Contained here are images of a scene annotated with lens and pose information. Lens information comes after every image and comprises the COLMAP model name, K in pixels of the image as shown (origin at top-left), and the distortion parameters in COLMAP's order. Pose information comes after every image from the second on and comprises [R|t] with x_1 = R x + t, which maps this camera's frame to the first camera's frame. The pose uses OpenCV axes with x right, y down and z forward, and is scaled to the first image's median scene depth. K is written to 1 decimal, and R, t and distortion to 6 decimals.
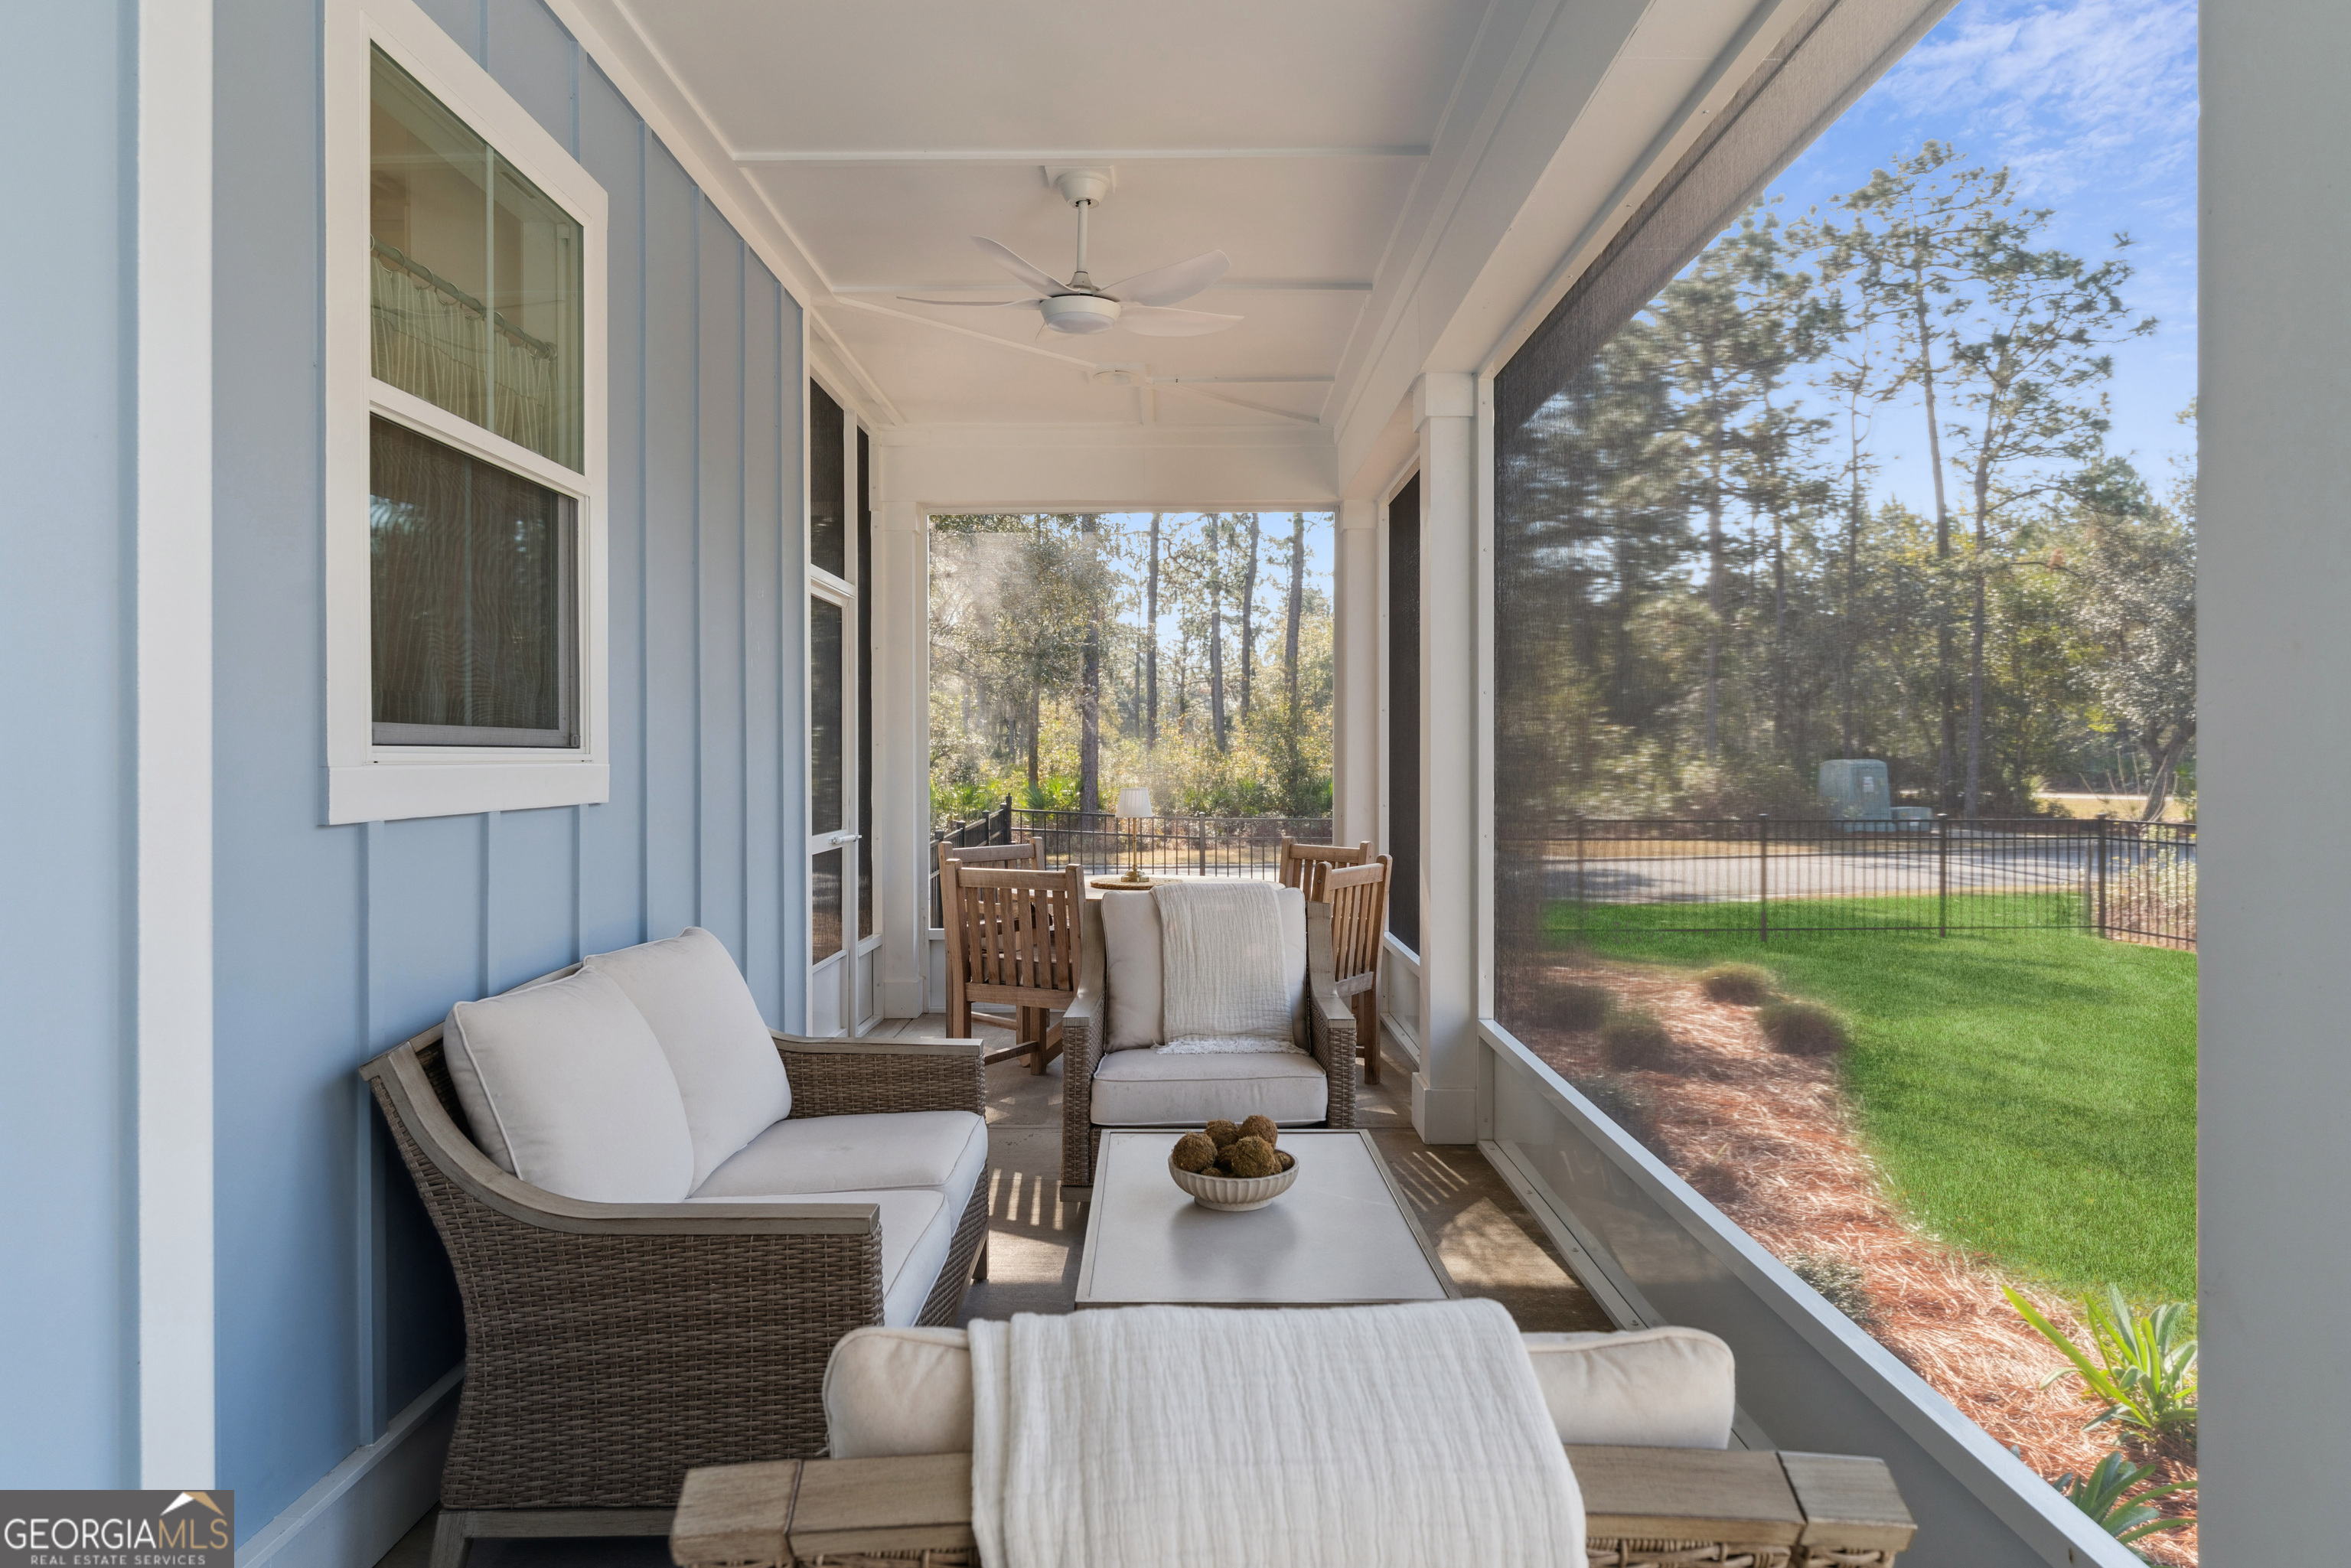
lens RADIAL K [[1446.5, 0, 1175.5], [0, 1446.5, 784.0], [0, 0, 1]] dist [0.000472, -0.000252]
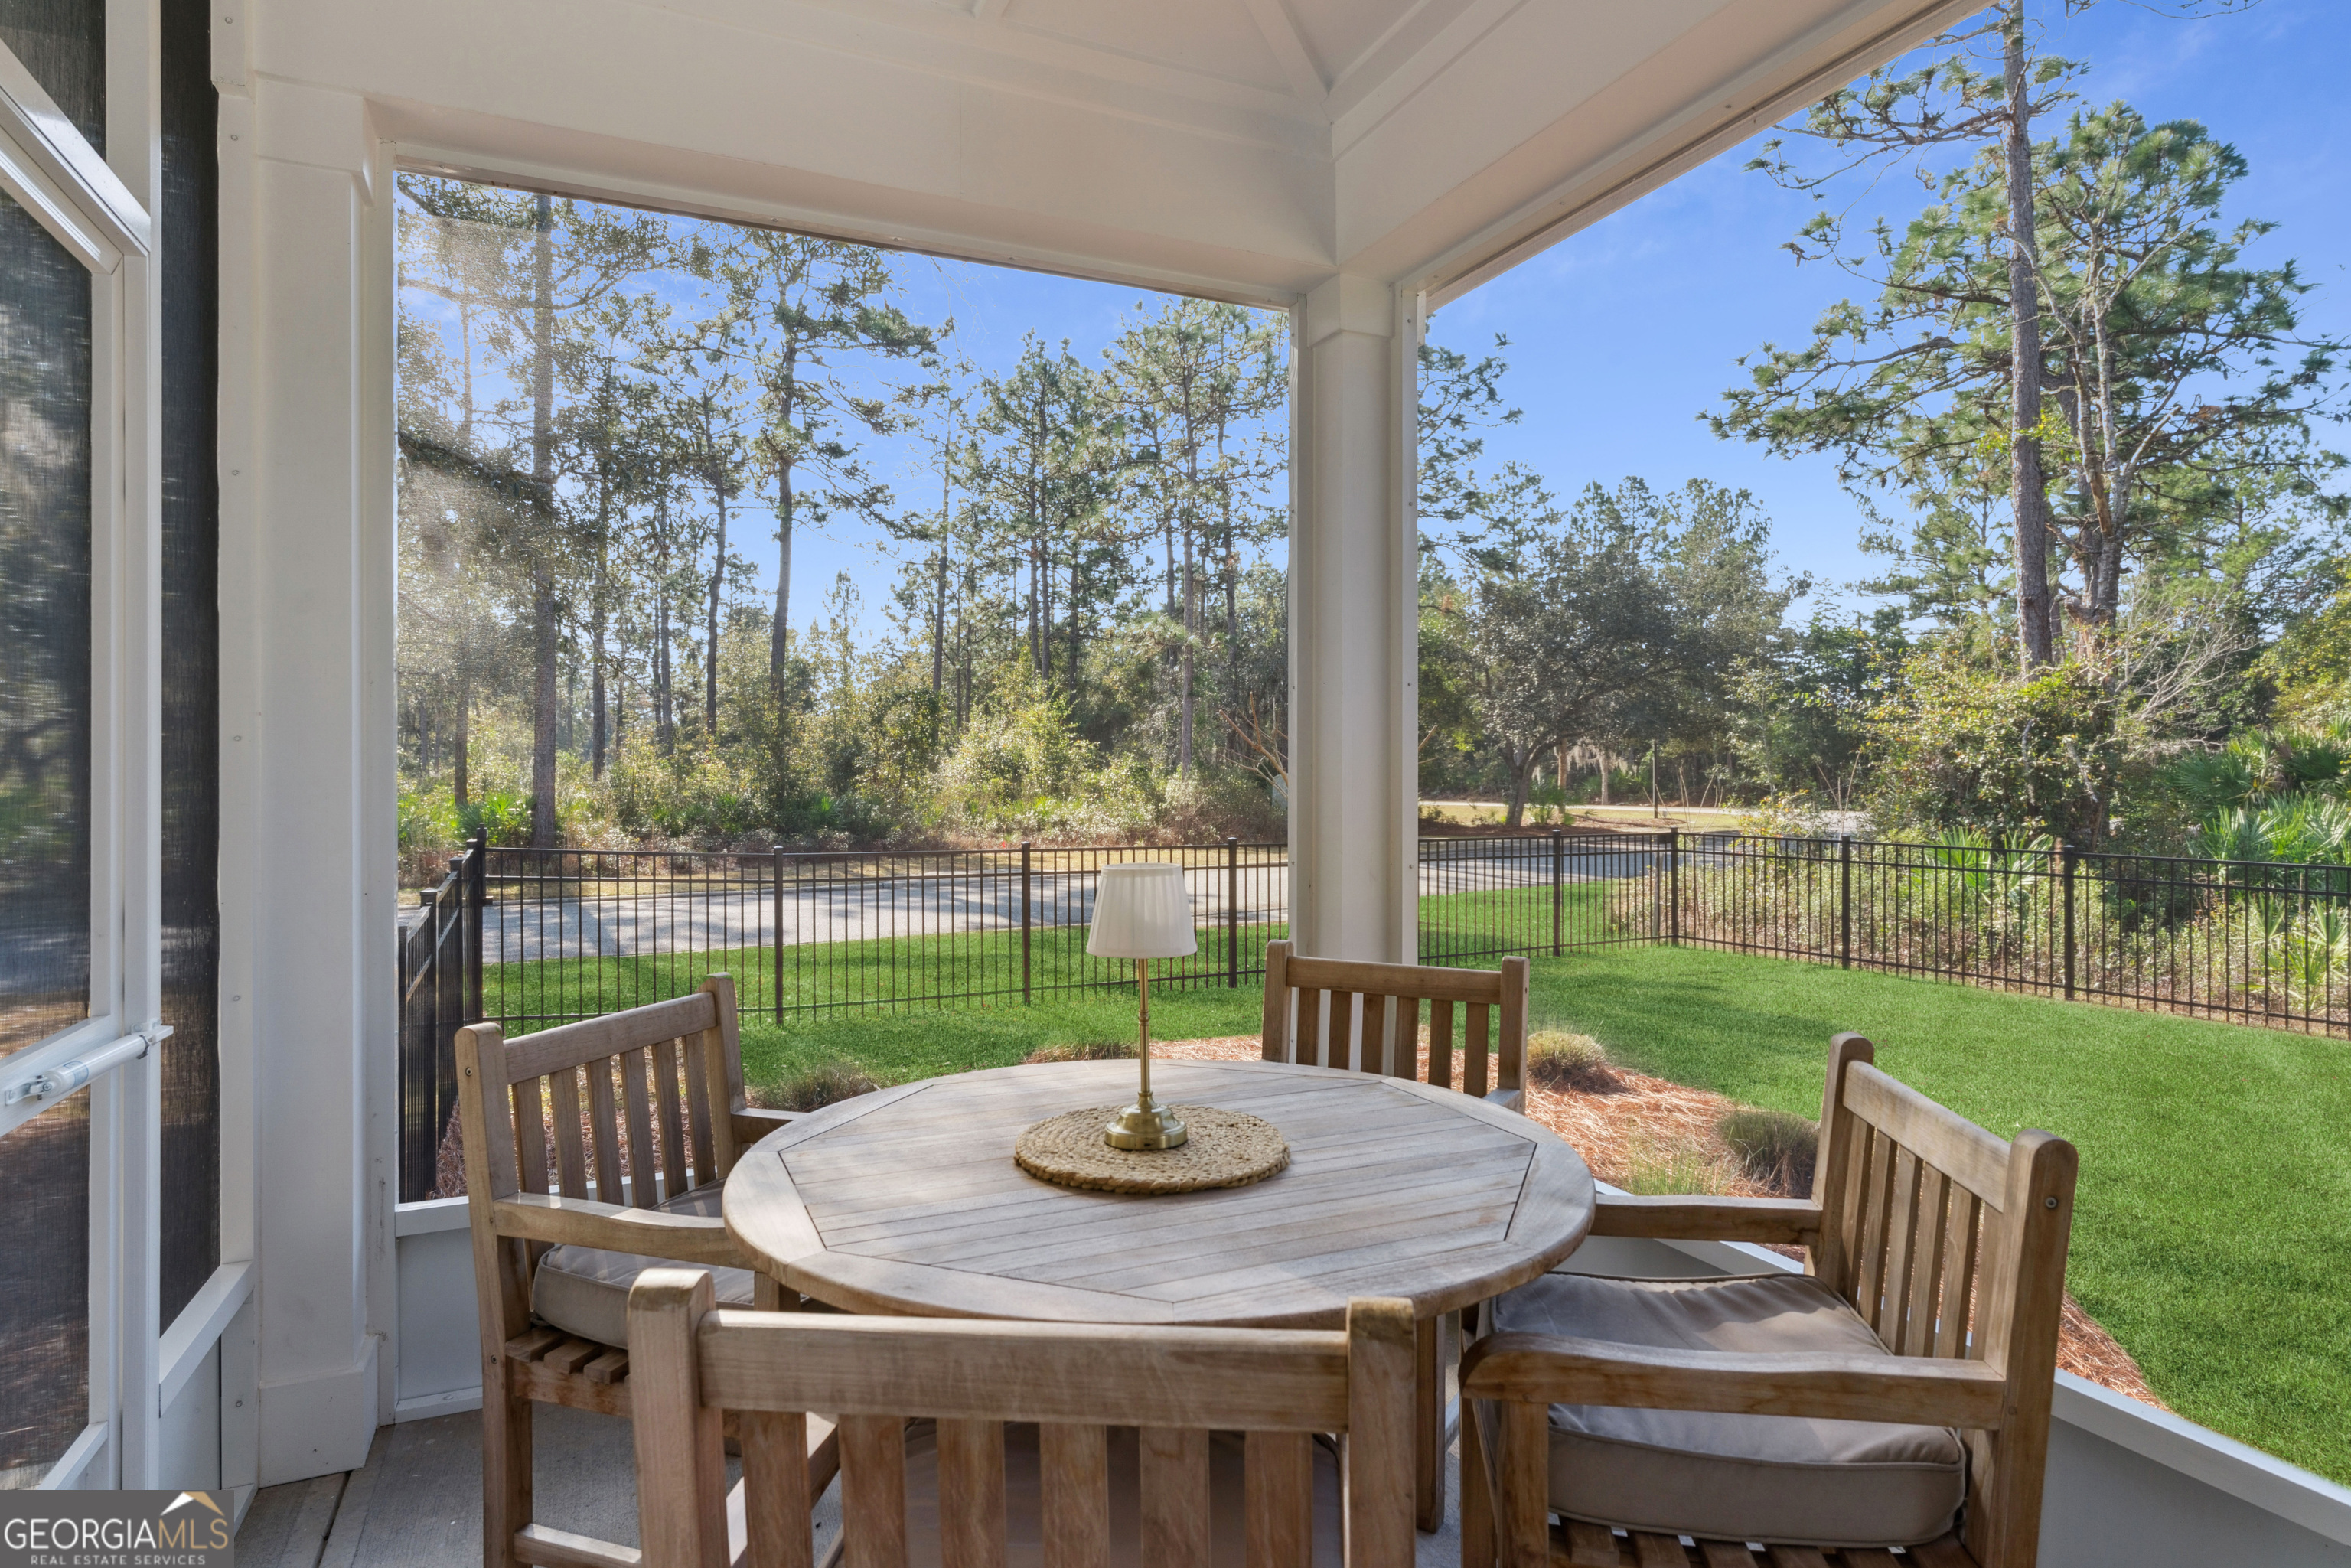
lens RADIAL K [[1291.7, 0, 1175.5], [0, 1291.7, 784.0], [0, 0, 1]] dist [-0.020621, -0.000428]
pose [[0.912479, -0.001997, 0.409120, -0.027051], [0.005577, 0.999956, -0.007557, -0.002011], [-0.409086, 0.009177, 0.912449, 0.136307]]
